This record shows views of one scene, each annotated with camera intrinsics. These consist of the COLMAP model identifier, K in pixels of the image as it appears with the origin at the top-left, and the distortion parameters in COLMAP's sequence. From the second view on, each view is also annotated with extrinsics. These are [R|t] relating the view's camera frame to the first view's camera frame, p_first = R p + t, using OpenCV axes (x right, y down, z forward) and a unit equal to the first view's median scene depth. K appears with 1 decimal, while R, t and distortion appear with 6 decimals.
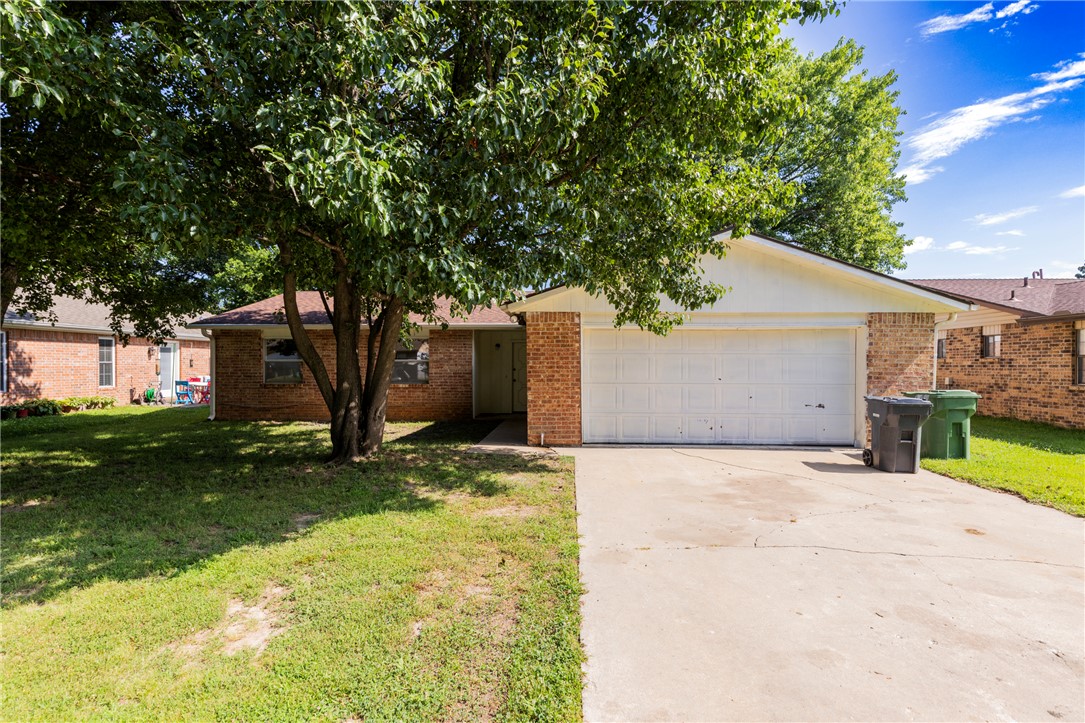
lens RADIAL K [[485.0, 0, 547.6], [0, 485.0, 365.4], [0, 0, 1]] dist [0.002751, -0.000179]
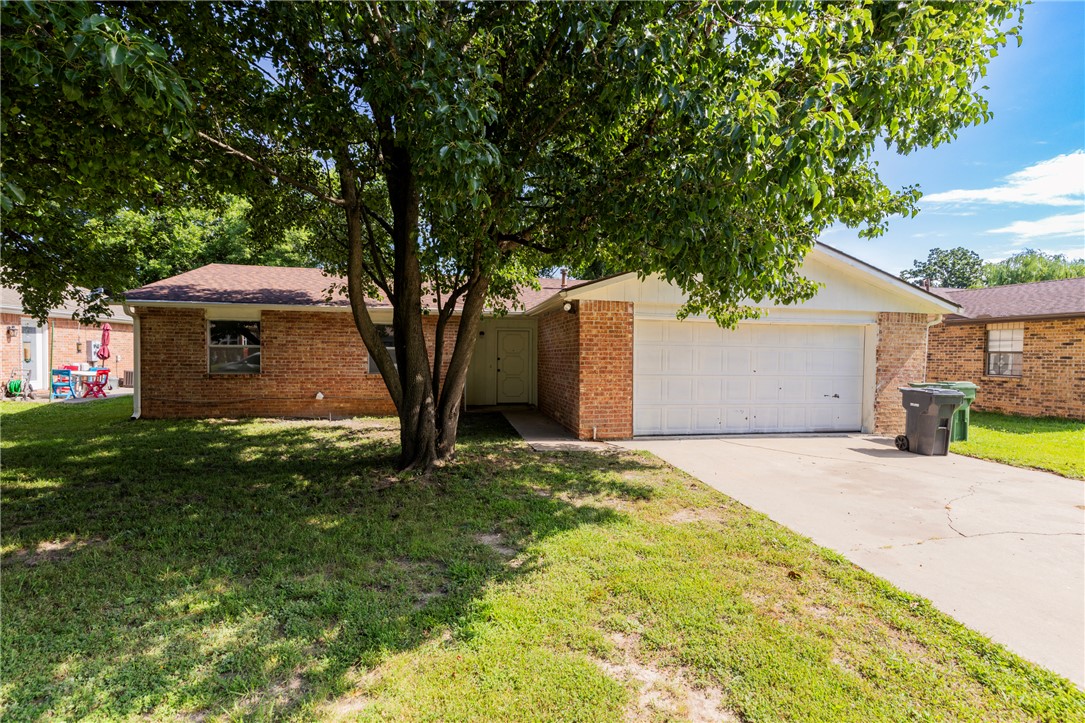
lens RADIAL K [[485.0, 0, 547.6], [0, 485.0, 365.4], [0, 0, 1]] dist [0.002751, -0.000179]
pose [[0.973469, 0.004966, 0.228765, -0.321128], [-0.010693, 0.999660, 0.023801, -0.004100], [-0.228569, -0.025615, 0.973191, 0.092037]]
